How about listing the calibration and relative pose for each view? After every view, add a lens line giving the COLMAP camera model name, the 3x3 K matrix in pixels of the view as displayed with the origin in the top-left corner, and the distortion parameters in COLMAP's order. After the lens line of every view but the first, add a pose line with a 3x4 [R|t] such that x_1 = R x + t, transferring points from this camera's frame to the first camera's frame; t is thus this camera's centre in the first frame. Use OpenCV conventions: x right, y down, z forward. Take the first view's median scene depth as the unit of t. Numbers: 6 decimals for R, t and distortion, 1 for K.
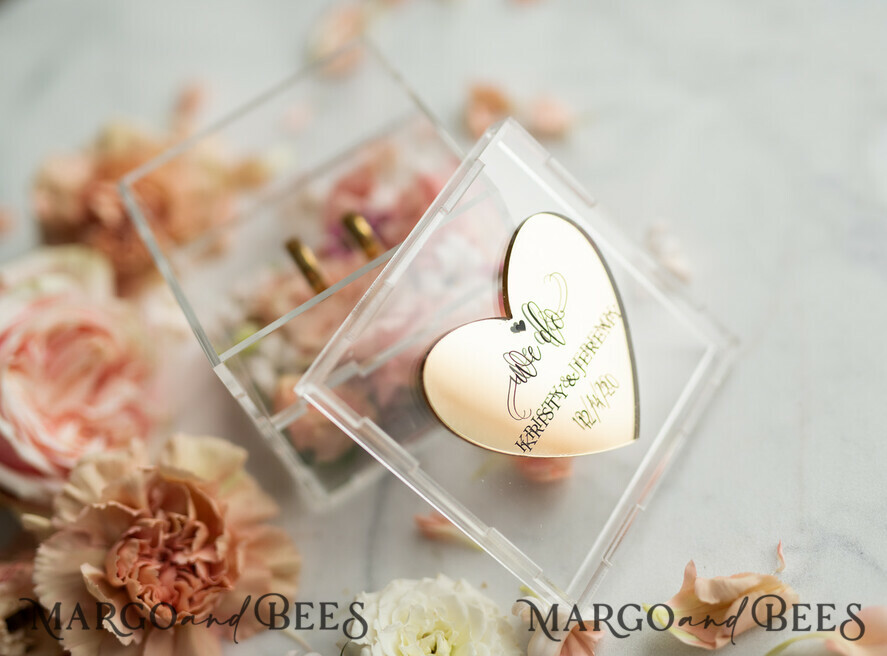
lens RADIAL K [[1663.7, 0, 449.0], [0, 1663.7, 324.6], [0, 0, 1]] dist [0.057887, 0.000000]
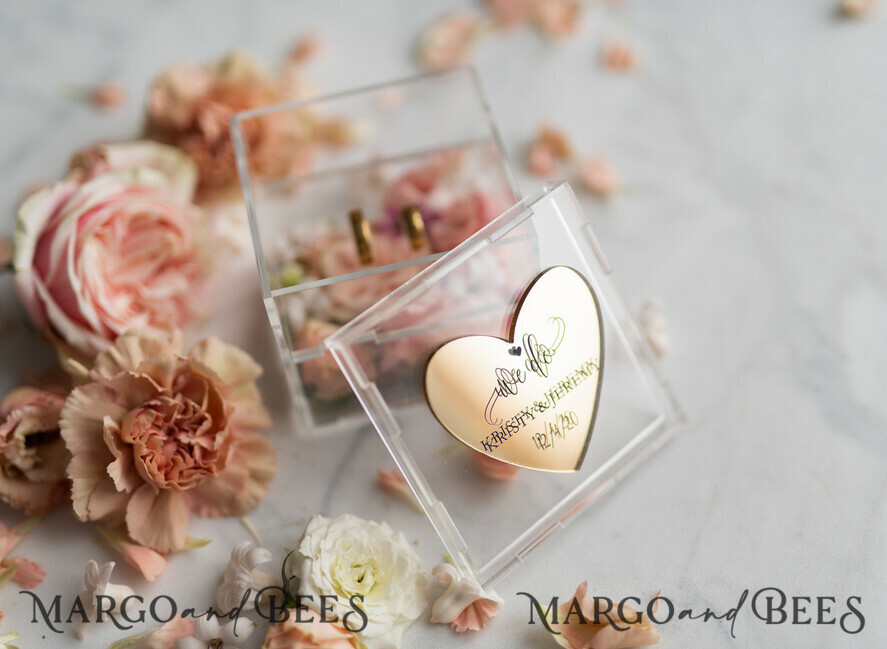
lens RADIAL K [[1663.7, 0, 439.0], [0, 1663.7, 325.5], [0, 0, 1]] dist [0.057887, 0.000000]
pose [[0.943638, 0.330654, 0.014696, -0.031919], [-0.330972, 0.943005, 0.034622, -0.036832], [-0.002410, -0.037535, 0.999292, -0.187002]]
